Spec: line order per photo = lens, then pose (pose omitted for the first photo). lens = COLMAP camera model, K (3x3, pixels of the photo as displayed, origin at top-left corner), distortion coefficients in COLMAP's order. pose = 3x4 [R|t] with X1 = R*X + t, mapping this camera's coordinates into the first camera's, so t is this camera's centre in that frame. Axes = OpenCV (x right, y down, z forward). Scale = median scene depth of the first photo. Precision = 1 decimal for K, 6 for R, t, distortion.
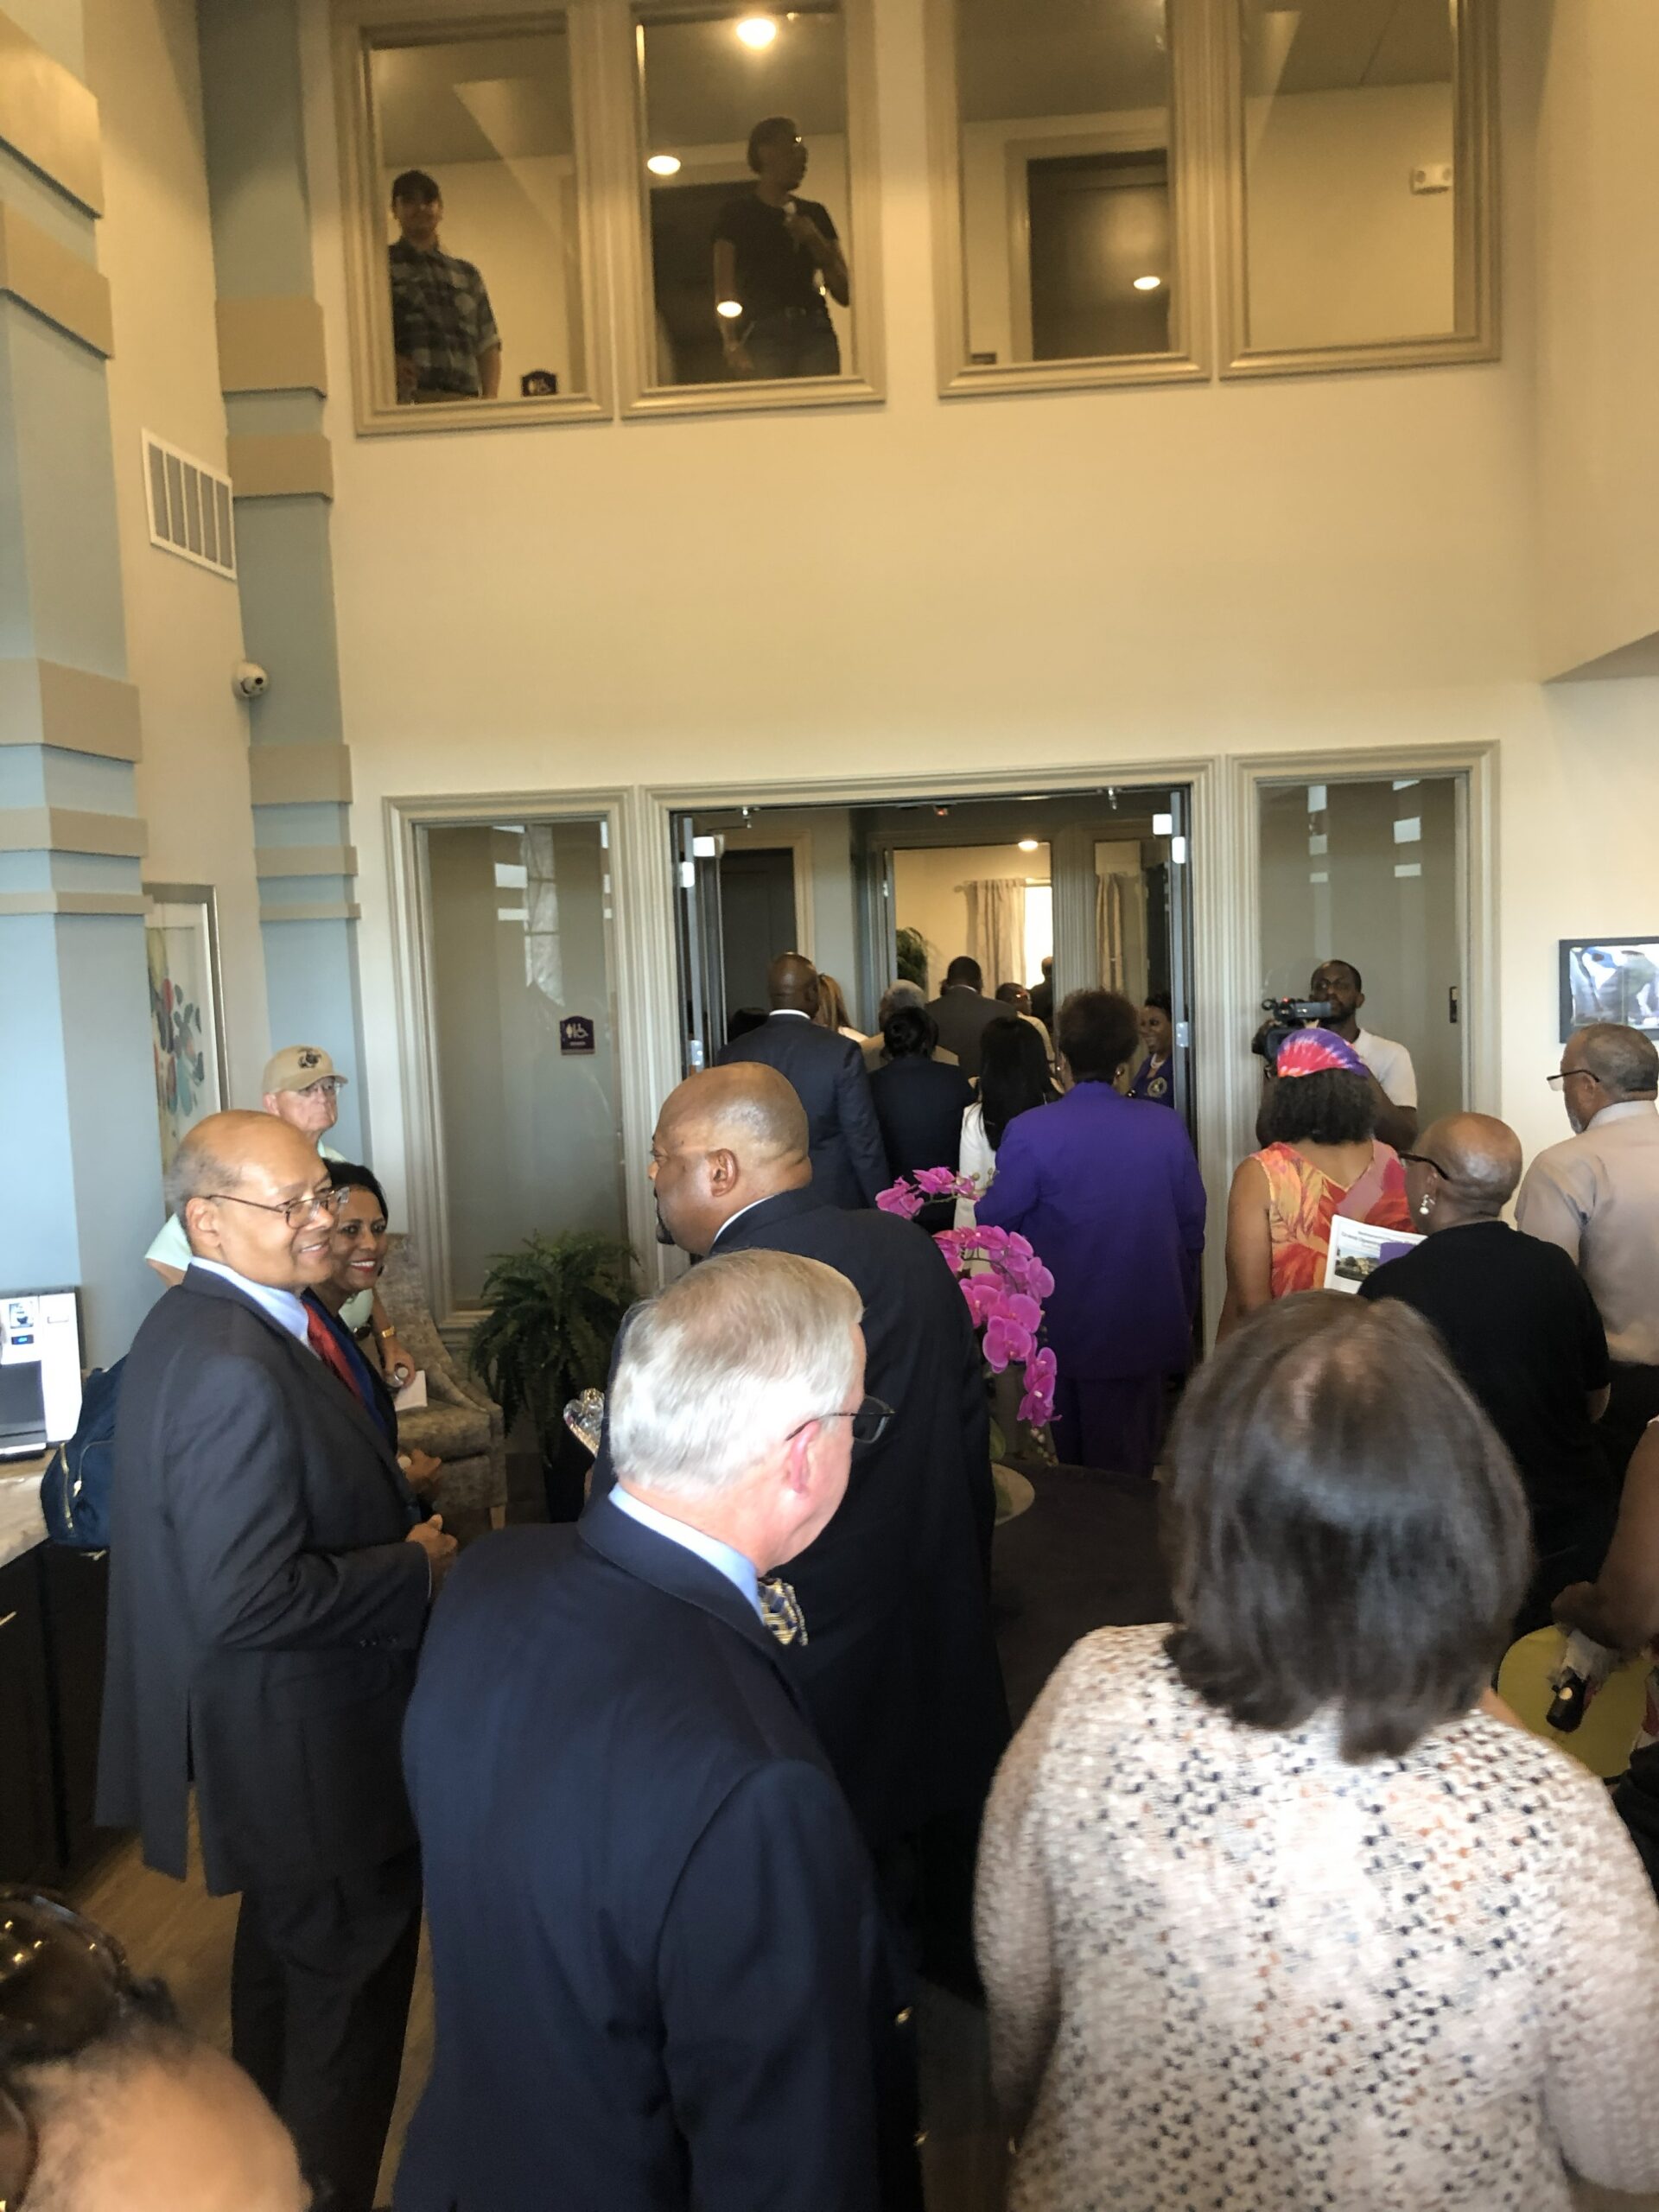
lens RADIAL K [[1899.4, 0, 829.5], [0, 1899.4, 1106.0], [0, 0, 1]] dist [0.012821, -0.015364]
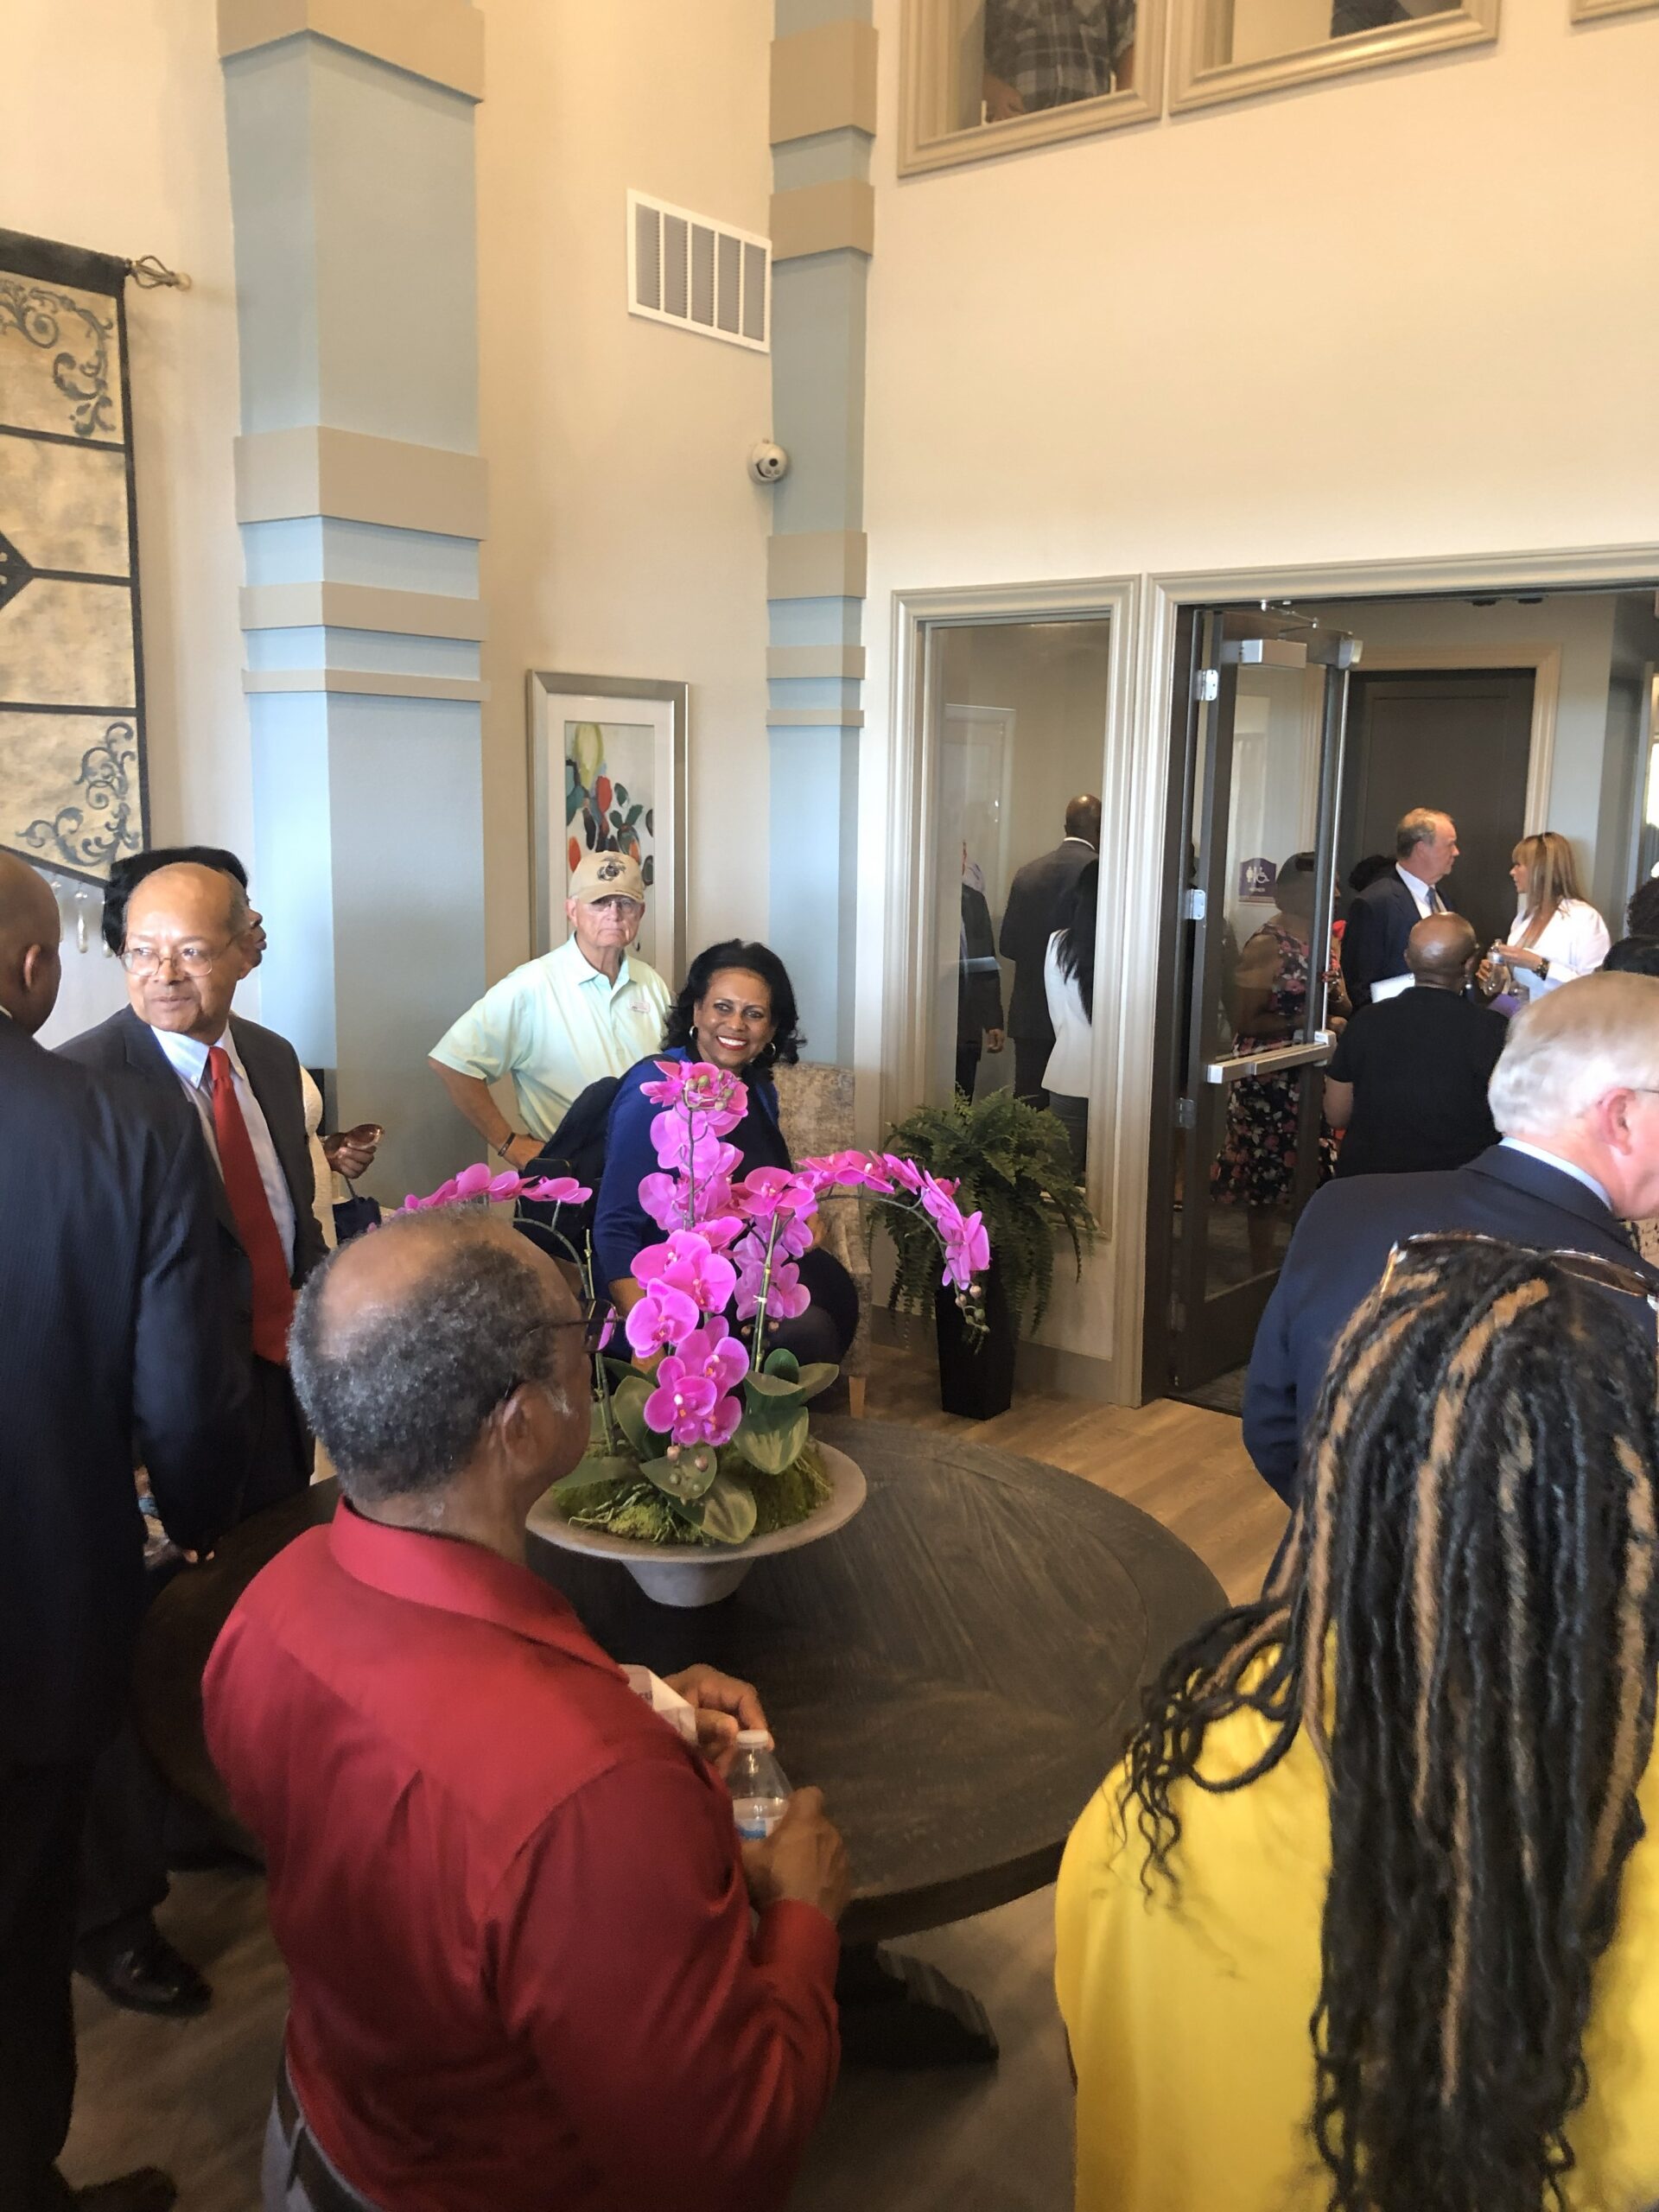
lens RADIAL K [[1899.4, 0, 829.5], [0, 1899.4, 1106.0], [0, 0, 1]] dist [0.012821, -0.015364]
pose [[0.835802, 0.138322, -0.531320, 0.259583], [-0.095879, 0.989645, 0.106816, -0.013292], [0.540593, -0.038334, 0.840410, 0.215637]]
